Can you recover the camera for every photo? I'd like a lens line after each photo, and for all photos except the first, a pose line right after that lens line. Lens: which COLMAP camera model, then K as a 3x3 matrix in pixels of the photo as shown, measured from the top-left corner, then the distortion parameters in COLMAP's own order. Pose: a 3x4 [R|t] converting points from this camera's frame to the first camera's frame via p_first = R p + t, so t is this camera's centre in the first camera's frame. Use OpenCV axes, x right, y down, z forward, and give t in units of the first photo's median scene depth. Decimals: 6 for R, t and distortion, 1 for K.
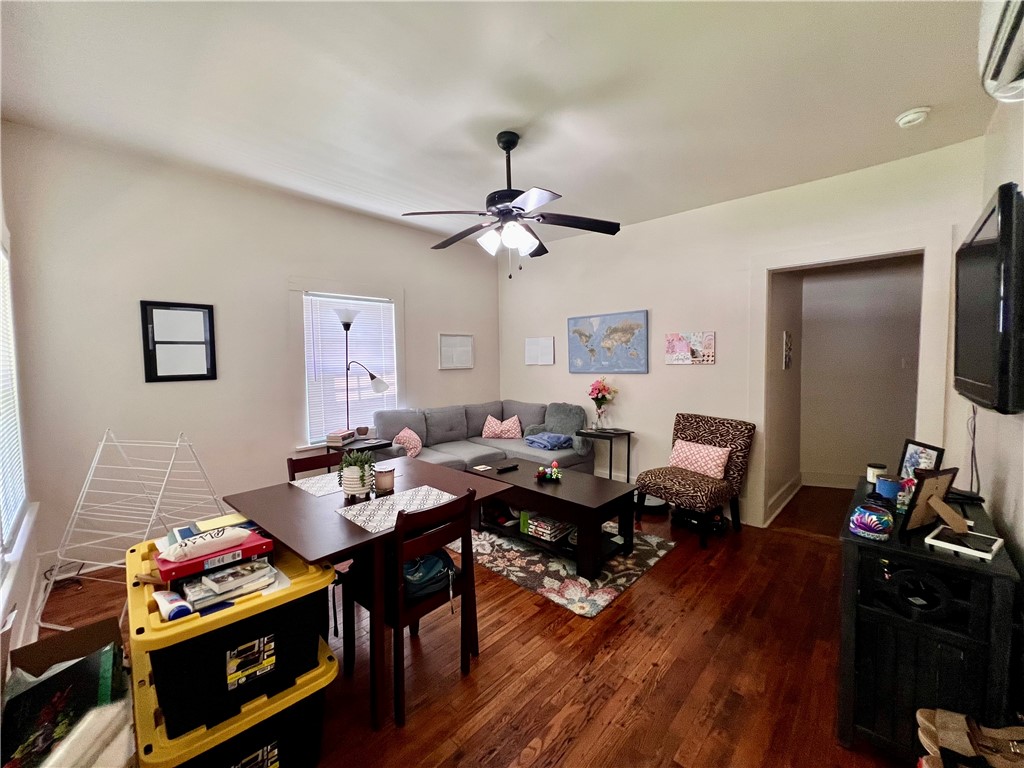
lens RADIAL K [[409.8, 0, 510.4], [0, 409.8, 378.0], [0, 0, 1]] dist [-0.003644, 0.001008]
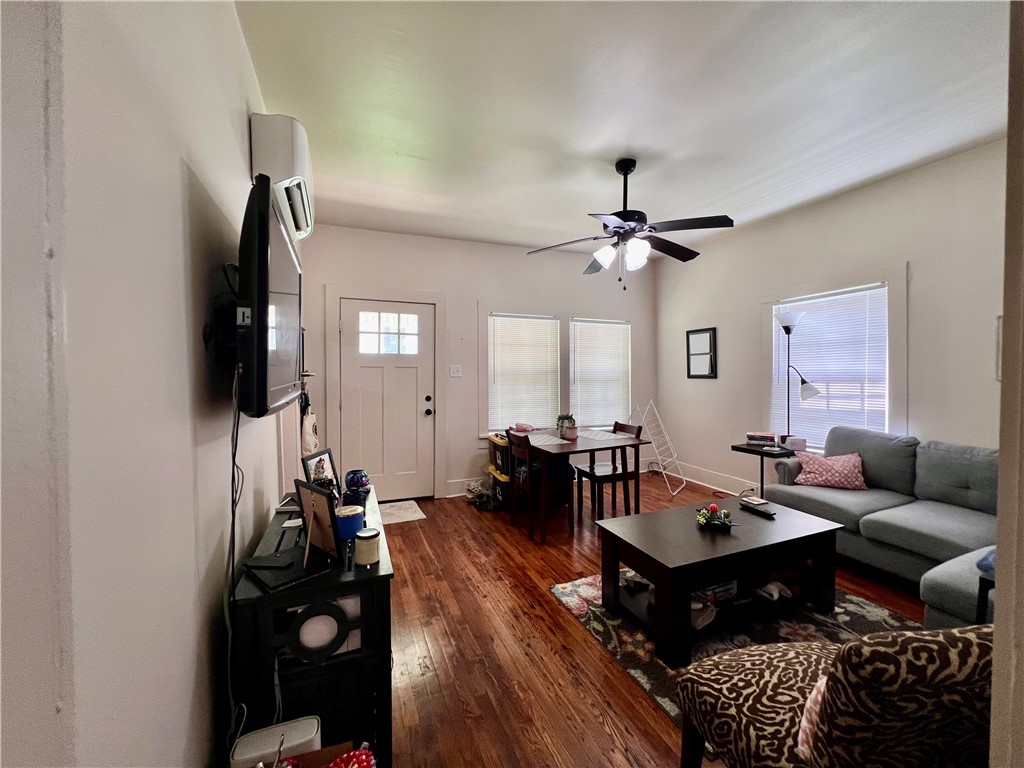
lens RADIAL K [[409.8, 0, 510.6], [0, 409.8, 383.5], [0, 0, 1]] dist [-0.003644, 0.001008]
pose [[-0.413392, 0.039845, -0.909681, 0.904022], [-0.033189, 0.997719, 0.058783, -0.040099], [0.909948, 0.054492, -0.411126, 0.954980]]
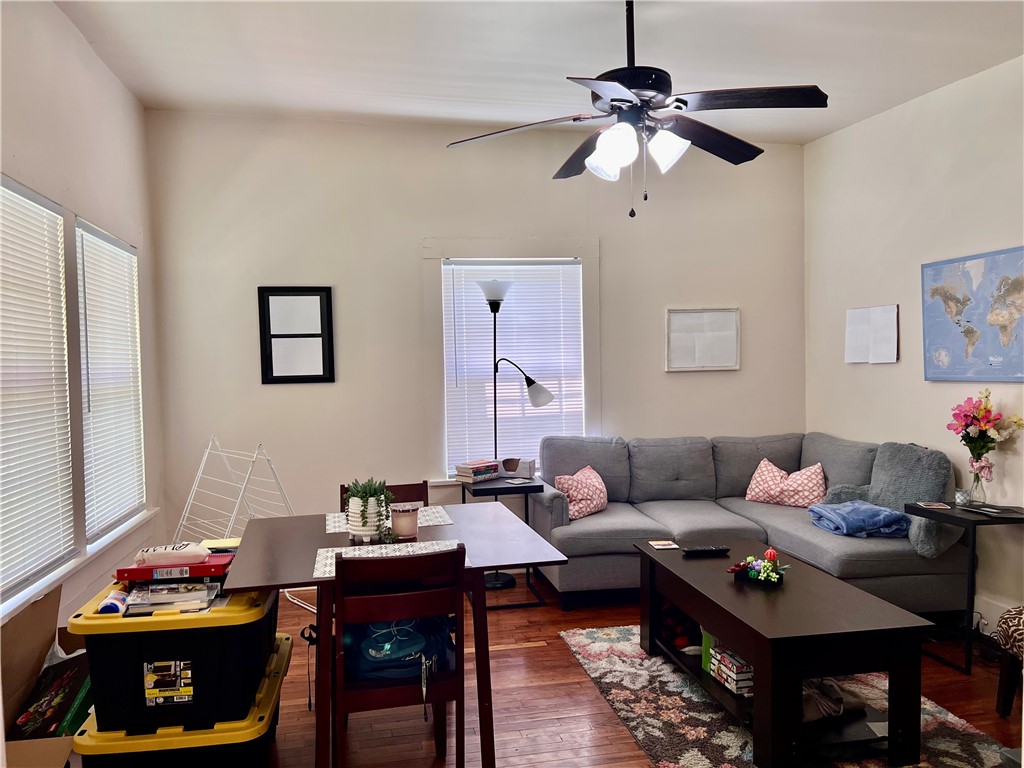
lens RADIAL K [[767.4, 0, 510.7], [0, 767.4, 380.2], [0, 0, 1]] dist [0.044725, -0.044036]
pose [[0.815965, 0.013521, -0.577943, 0.407788], [-0.019129, 0.999810, -0.003617, -0.000829], [0.577785, 0.014007, 0.816069, 0.001761]]
